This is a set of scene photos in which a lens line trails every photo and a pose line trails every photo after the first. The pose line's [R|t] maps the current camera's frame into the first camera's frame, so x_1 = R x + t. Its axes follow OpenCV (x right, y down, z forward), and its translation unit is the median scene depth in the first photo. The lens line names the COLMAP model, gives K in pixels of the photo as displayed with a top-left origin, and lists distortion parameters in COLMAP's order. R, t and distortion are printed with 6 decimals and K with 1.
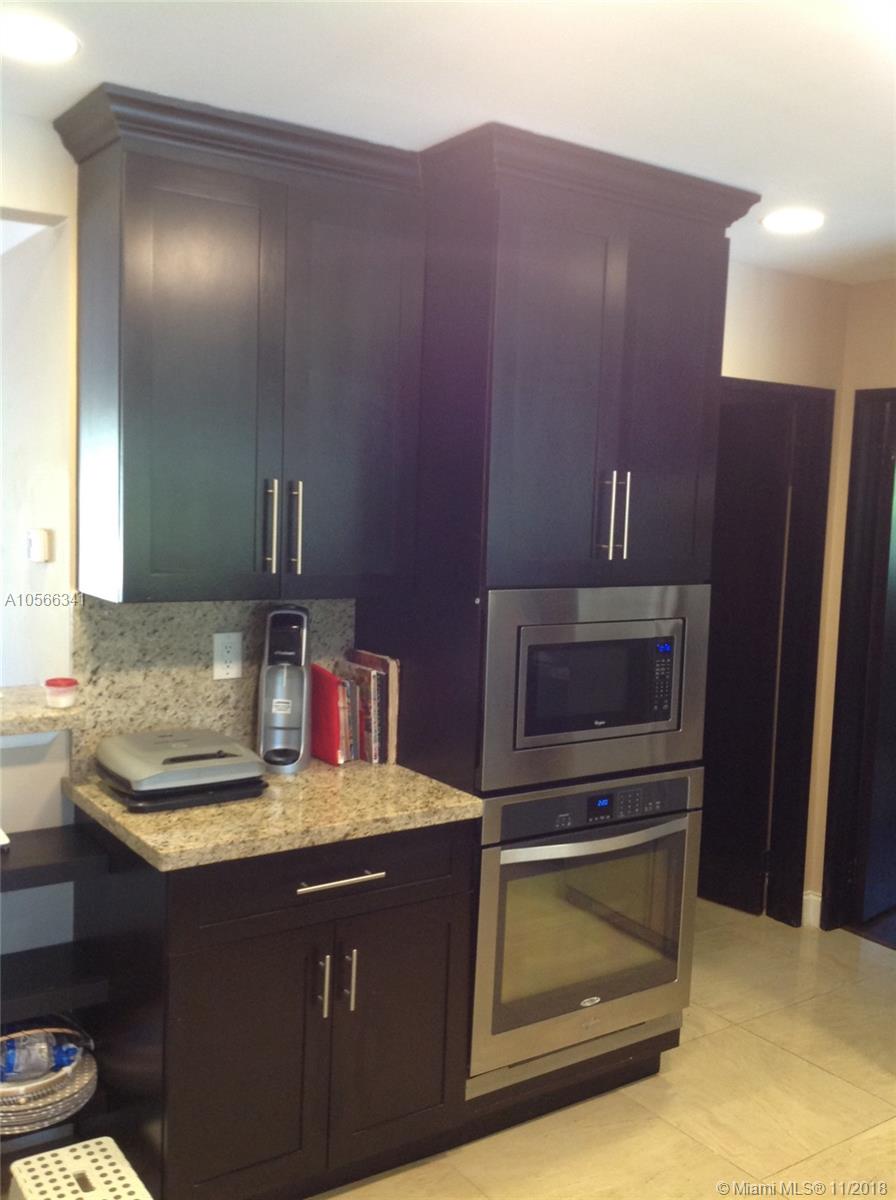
lens RADIAL K [[1113.7, 0, 422.5], [0, 1113.7, 586.0], [0, 0, 1]] dist [0.147440, -0.217404]
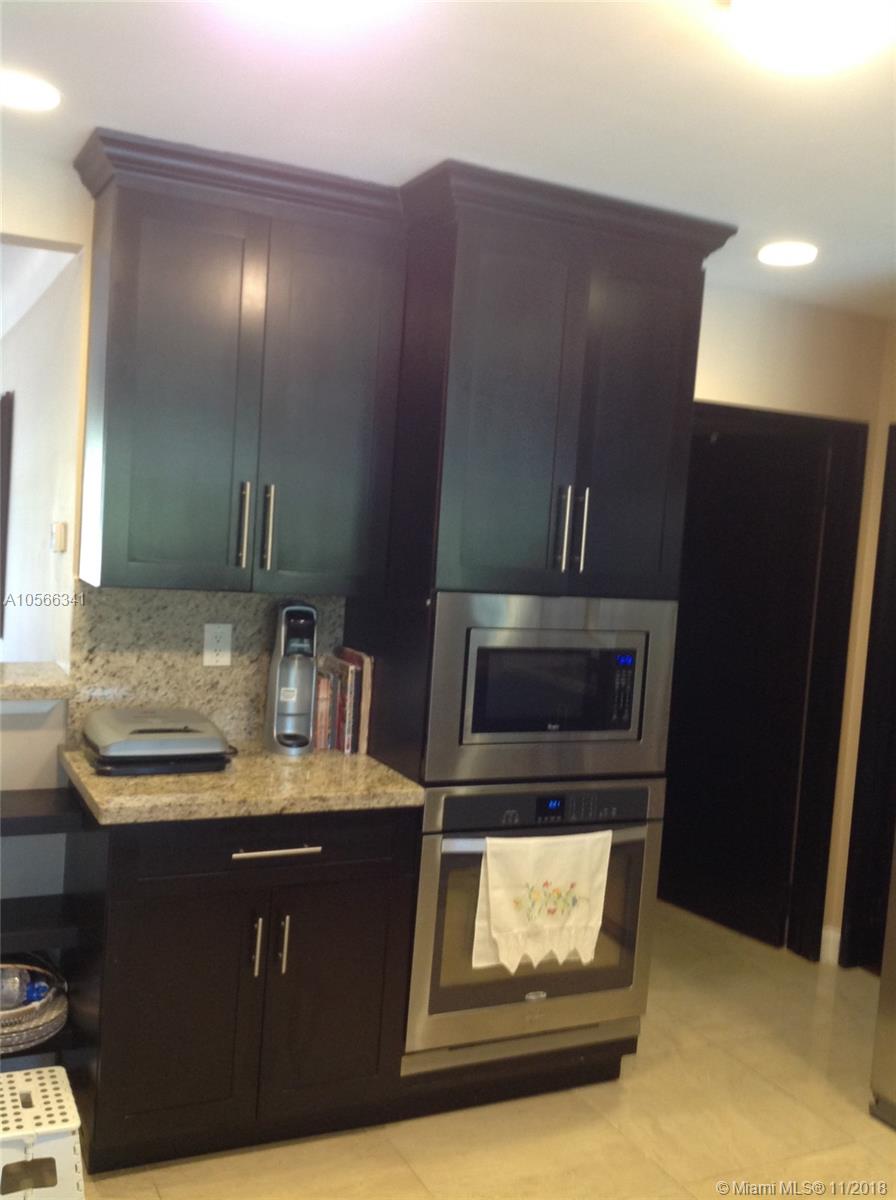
lens RADIAL K [[1113.7, 0, 422.5], [0, 1113.7, 586.0], [0, 0, 1]] dist [0.147440, -0.217404]
pose [[0.989108, 0.045256, -0.140059, 0.185387], [-0.049214, 0.998477, -0.024925, 0.023998], [0.138717, 0.031547, 0.989829, -0.056815]]
